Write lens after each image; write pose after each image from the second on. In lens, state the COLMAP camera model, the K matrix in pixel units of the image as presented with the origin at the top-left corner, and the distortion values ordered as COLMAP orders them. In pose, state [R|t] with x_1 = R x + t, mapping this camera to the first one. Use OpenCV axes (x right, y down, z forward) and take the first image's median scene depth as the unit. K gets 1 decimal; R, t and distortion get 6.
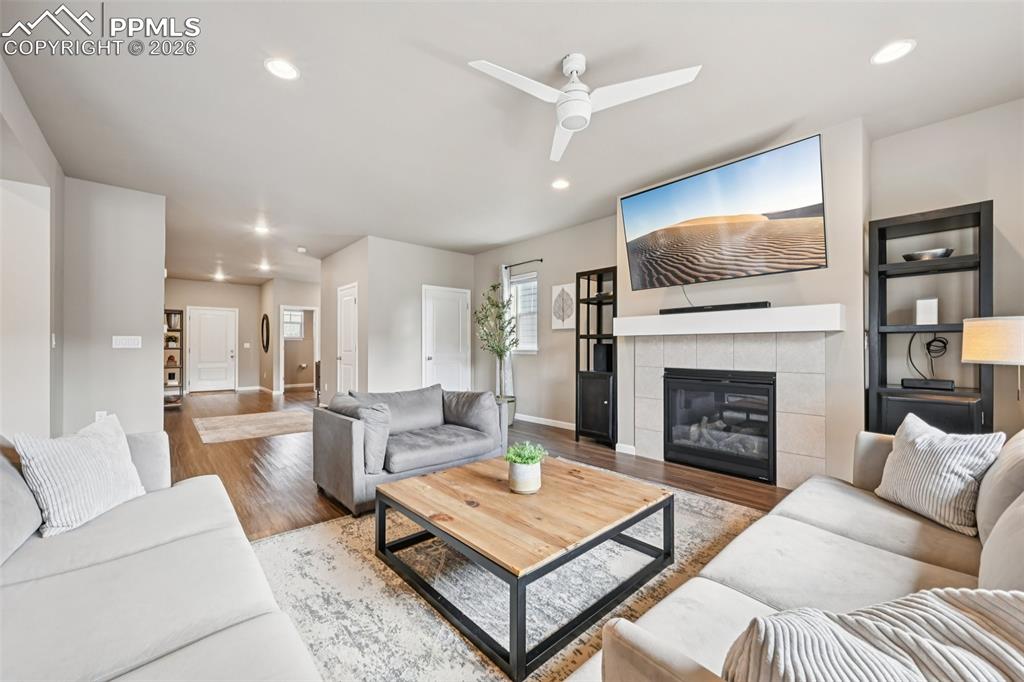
lens RADIAL K [[400.7, 0, 510.4], [0, 400.7, 345.3], [0, 0, 1]] dist [-0.000988, 0.000363]
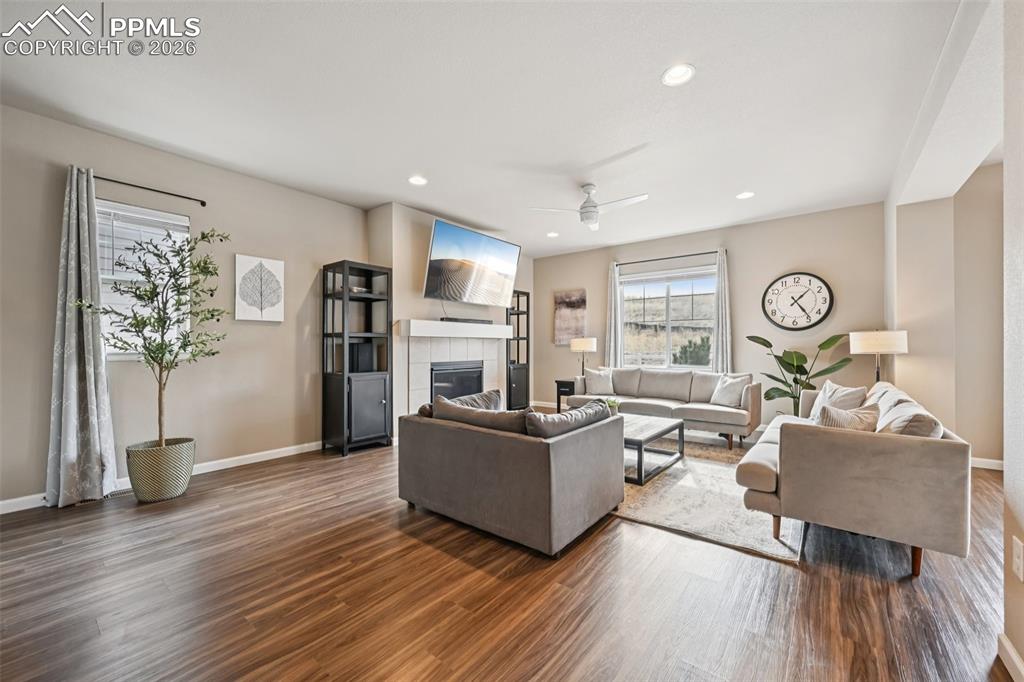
lens RADIAL K [[400.7, 0, 518.0], [0, 400.7, 348.1], [0, 0, 1]] dist [-0.000988, 0.000363]
pose [[-0.174954, -0.005551, 0.984561, -0.819927], [-0.004323, 0.999979, 0.004870, 0.002903], [-0.984567, -0.003405, -0.174974, 0.861122]]
